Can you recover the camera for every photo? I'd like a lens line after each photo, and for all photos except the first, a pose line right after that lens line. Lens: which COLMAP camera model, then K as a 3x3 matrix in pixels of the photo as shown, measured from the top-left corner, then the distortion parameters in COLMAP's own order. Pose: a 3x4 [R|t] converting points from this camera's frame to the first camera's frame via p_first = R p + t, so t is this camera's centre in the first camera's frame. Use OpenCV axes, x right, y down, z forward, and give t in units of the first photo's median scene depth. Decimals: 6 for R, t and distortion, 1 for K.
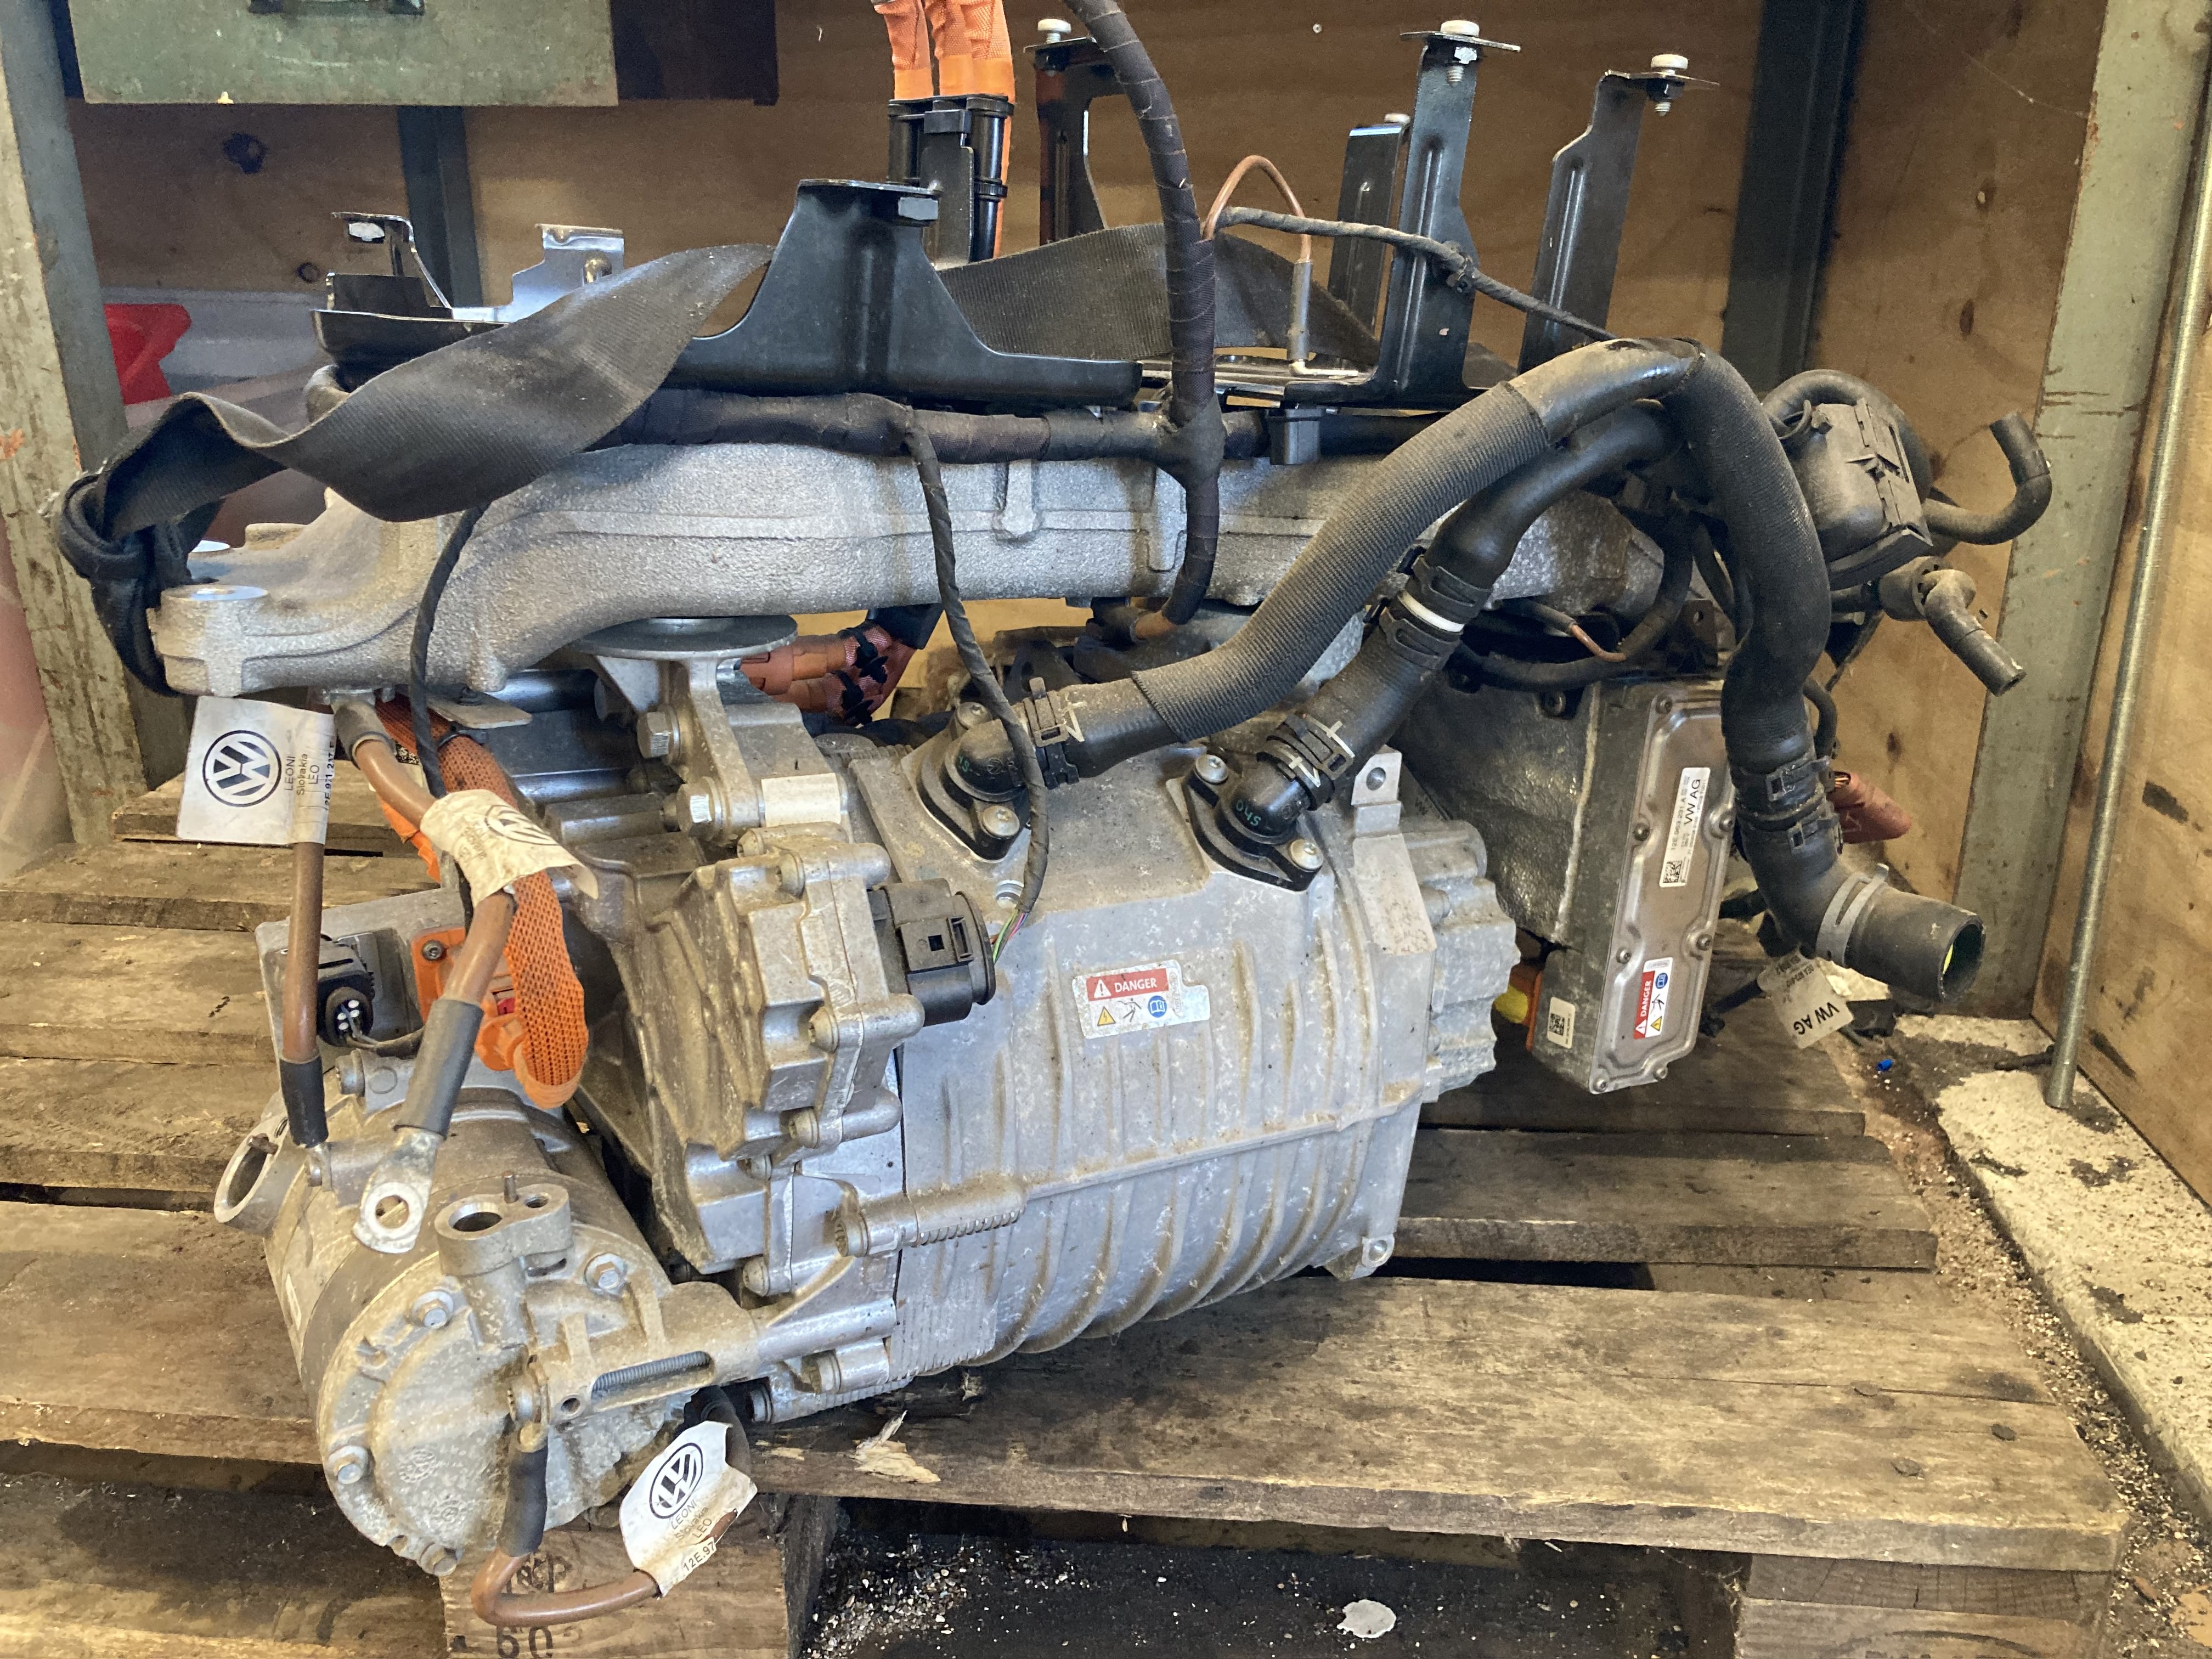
lens RADIAL K [[1873.9, 0, 1092.6], [0, 1873.9, 842.0], [0, 0, 1]] dist [-0.003826, 0.014611]
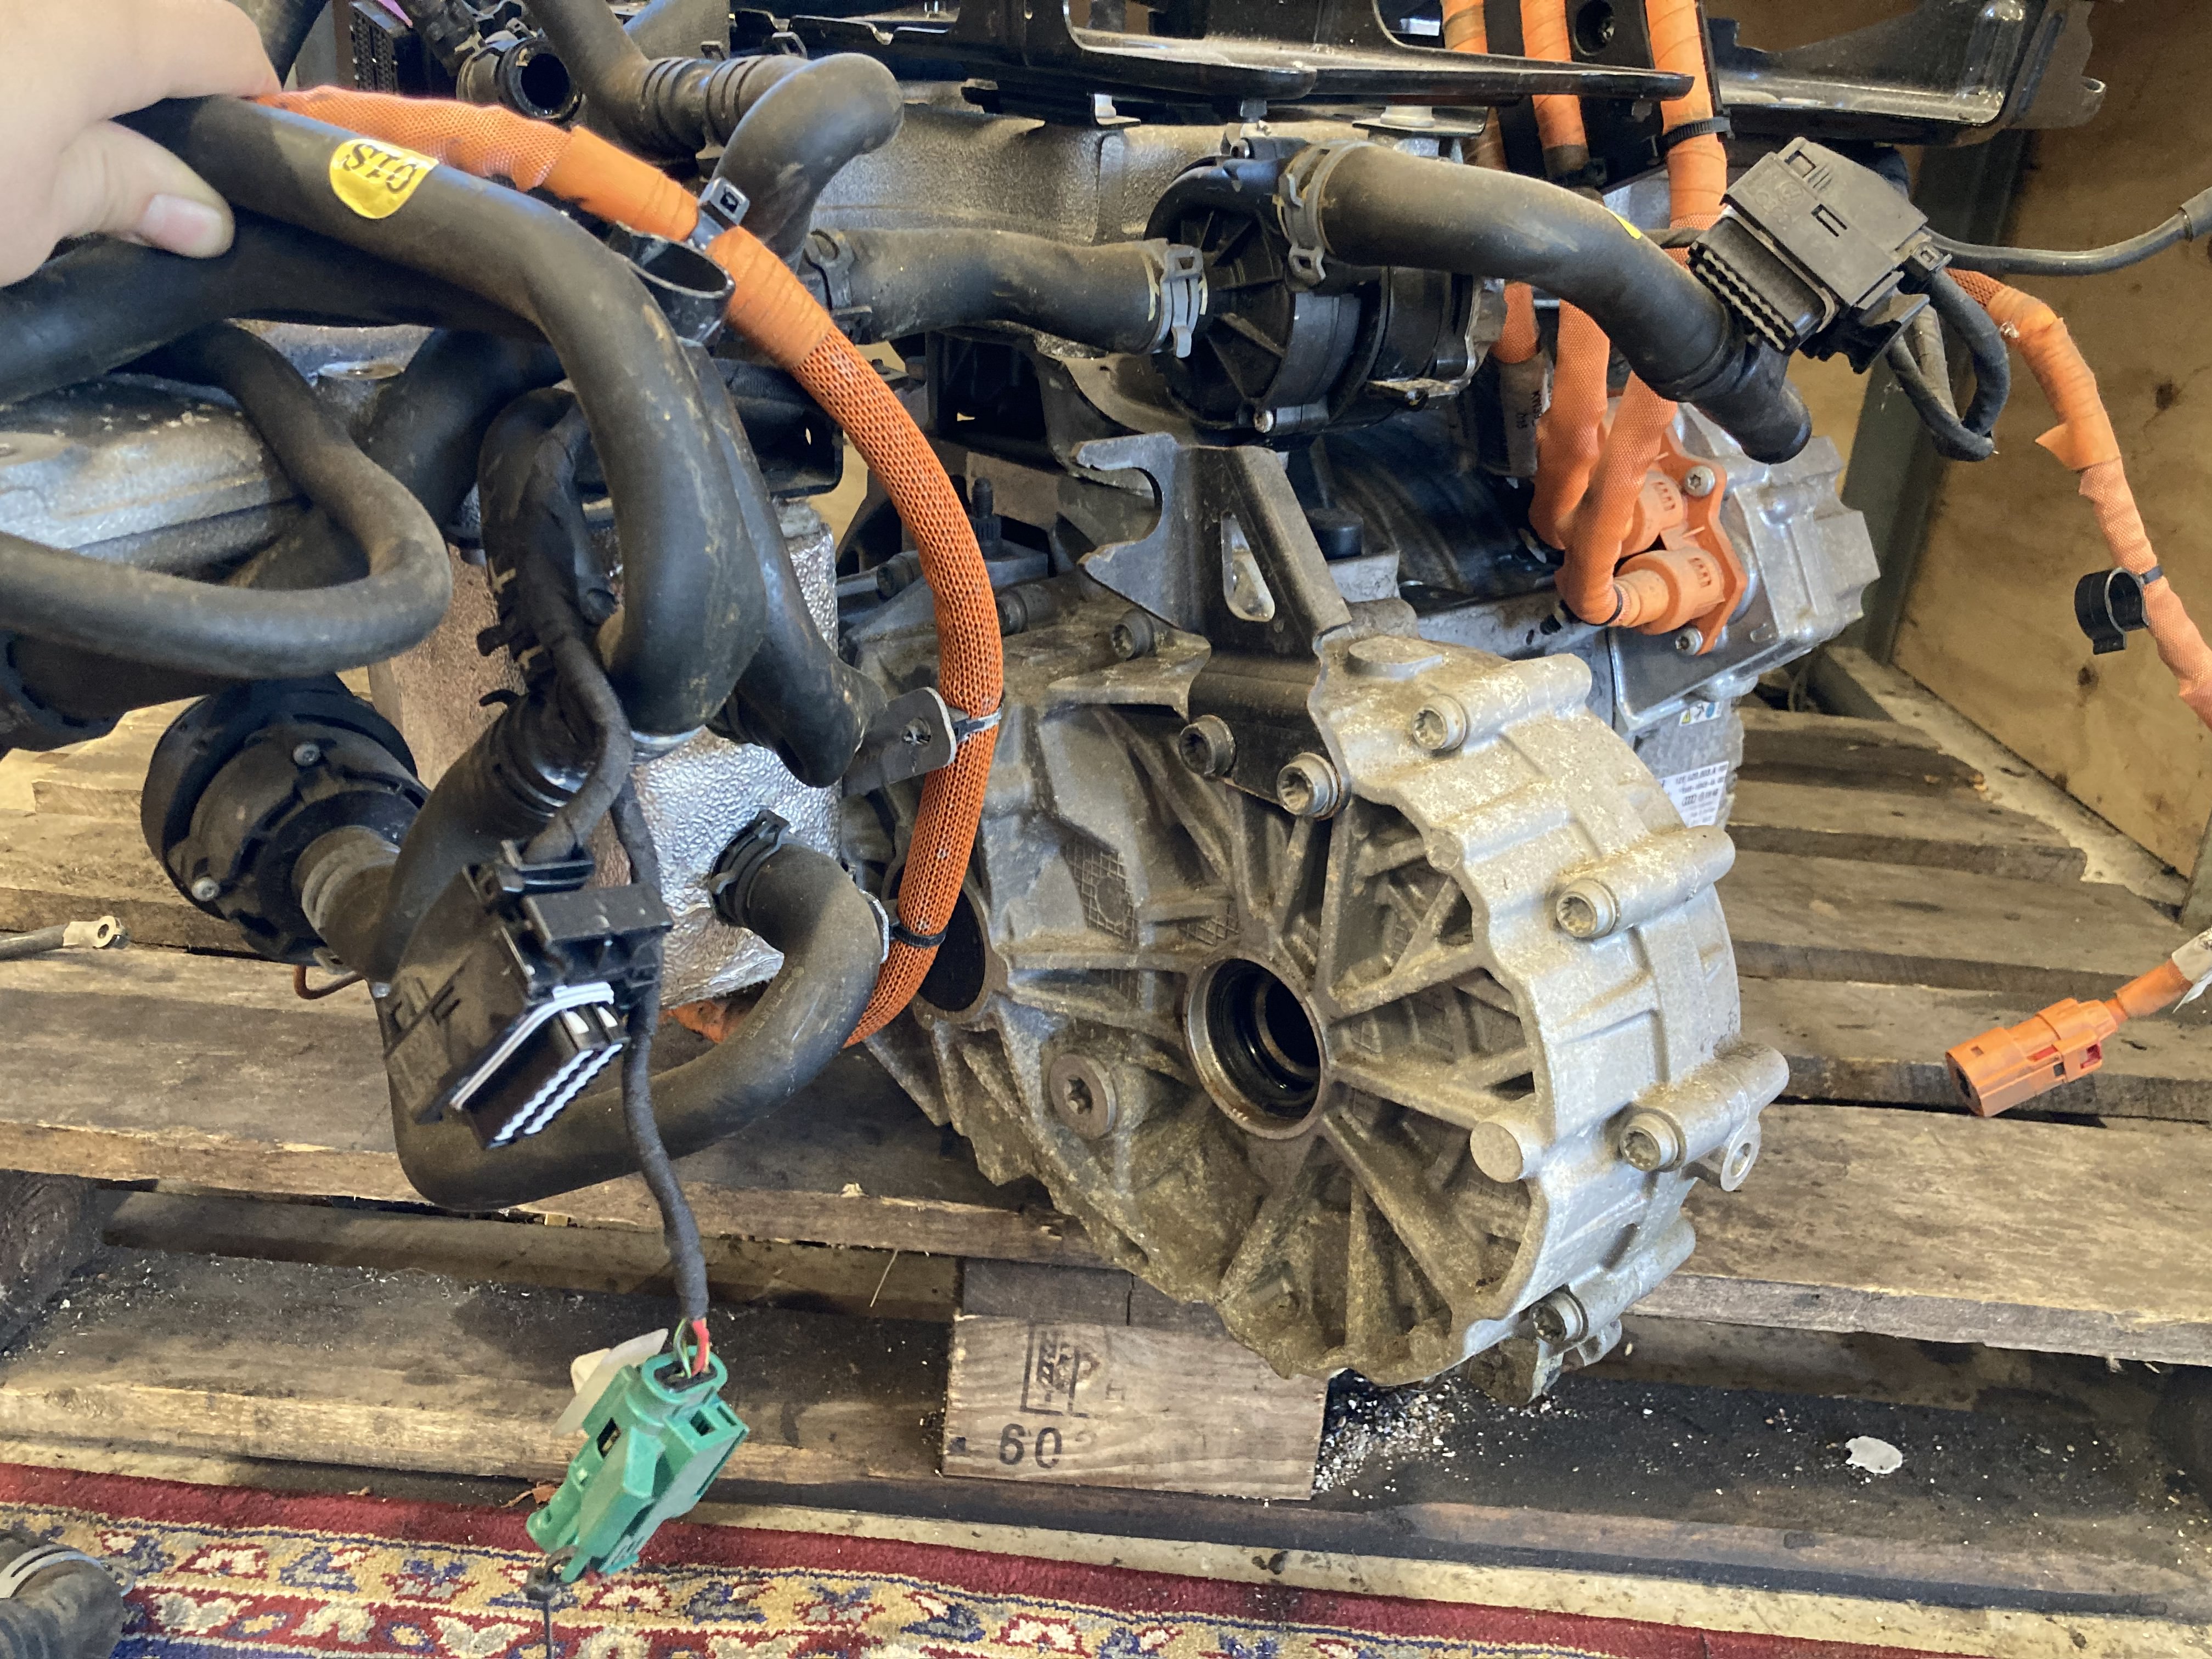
lens RADIAL K [[1873.9, 0, 1108.7], [0, 1873.9, 834.7], [0, 0, 1]] dist [-0.003826, 0.014611]
pose [[0.996639, 0.049399, 0.065348, -0.346919], [-0.050187, 0.998685, 0.010475, 0.114134], [-0.064745, -0.013719, 0.997808, 0.075390]]
